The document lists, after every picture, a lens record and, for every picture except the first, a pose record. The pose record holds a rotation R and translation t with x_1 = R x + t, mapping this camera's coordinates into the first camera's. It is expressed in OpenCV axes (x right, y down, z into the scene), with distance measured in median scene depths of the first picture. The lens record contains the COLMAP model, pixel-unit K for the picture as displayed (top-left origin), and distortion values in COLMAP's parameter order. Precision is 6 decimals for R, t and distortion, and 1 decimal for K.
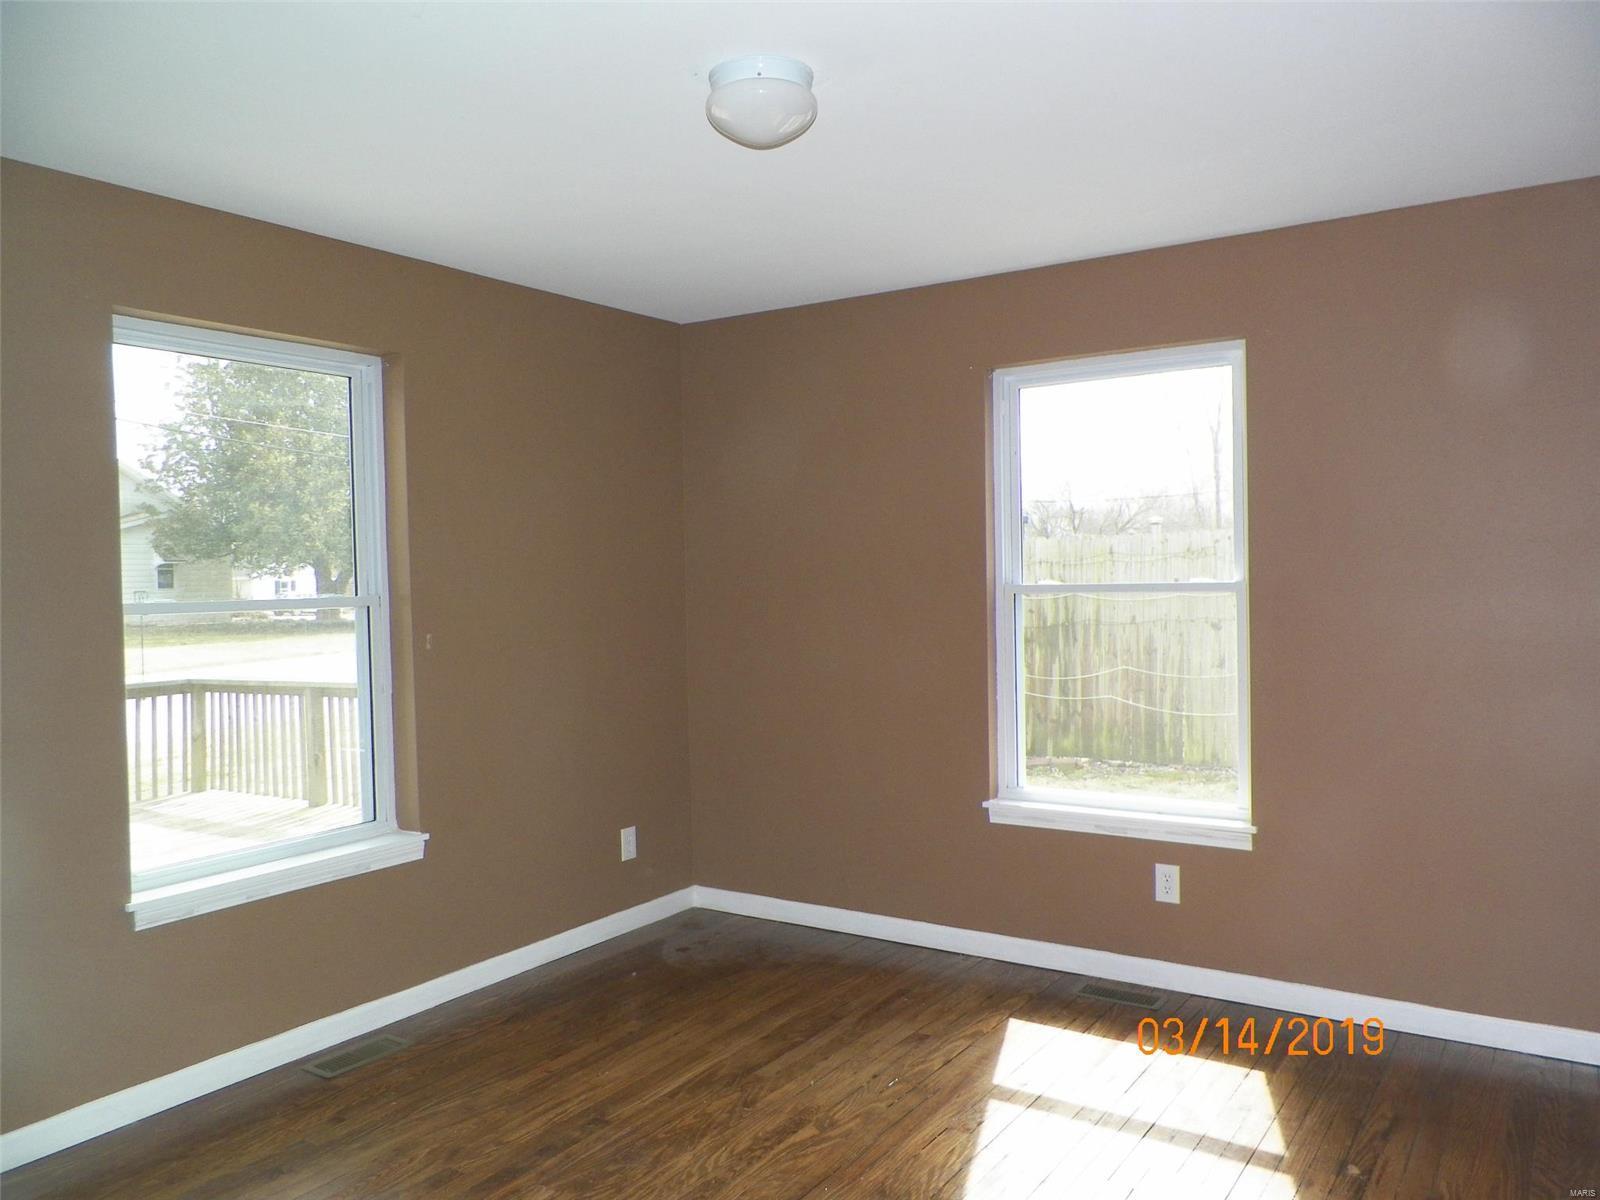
lens RADIAL K [[1279.6, 0, 800.0], [0, 1279.6, 600.0], [0, 0, 1]] dist [0.229394, 0.001099]
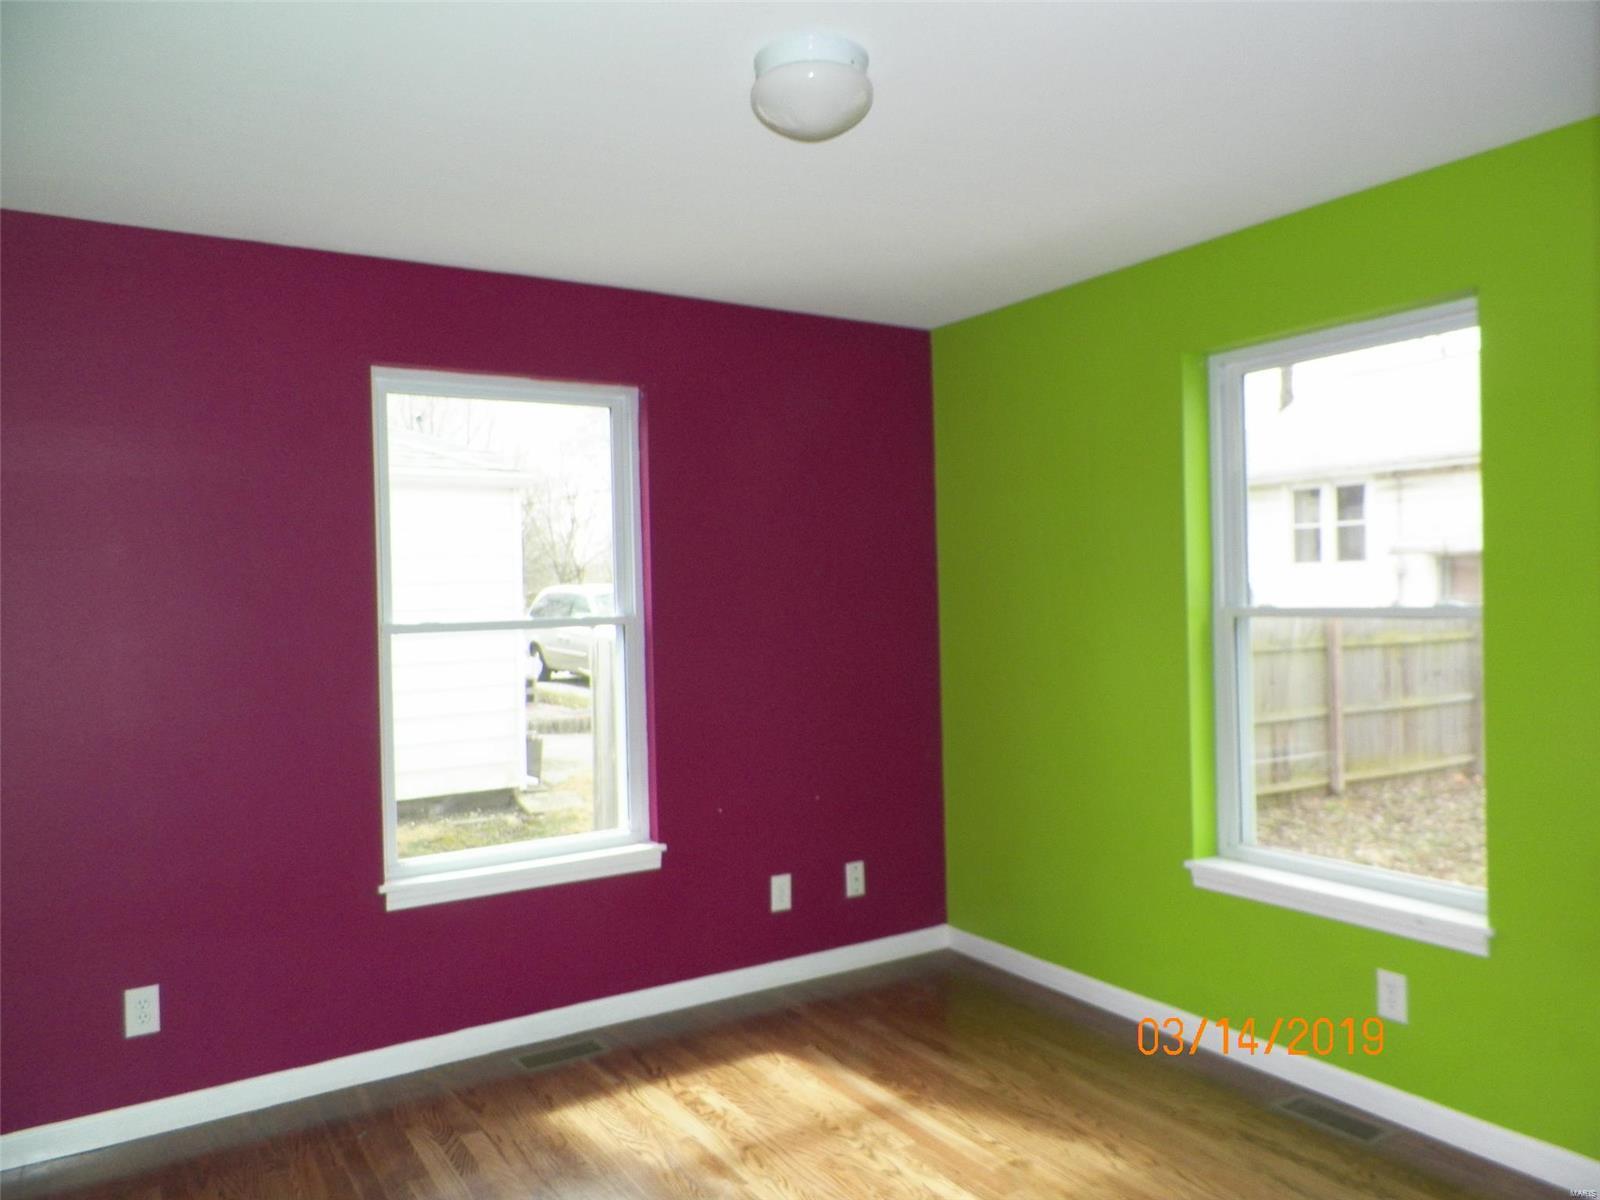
lens RADIAL K [[1279.6, 0, 800.0], [0, 1279.6, 600.0], [0, 0, 1]] dist [0.229394, 0.001099]
pose [[0.931310, 0.001289, -0.364226, 0.222881], [-0.006594, 0.999890, -0.013323, -0.003165], [0.364169, 0.014809, 0.931215, 0.096102]]
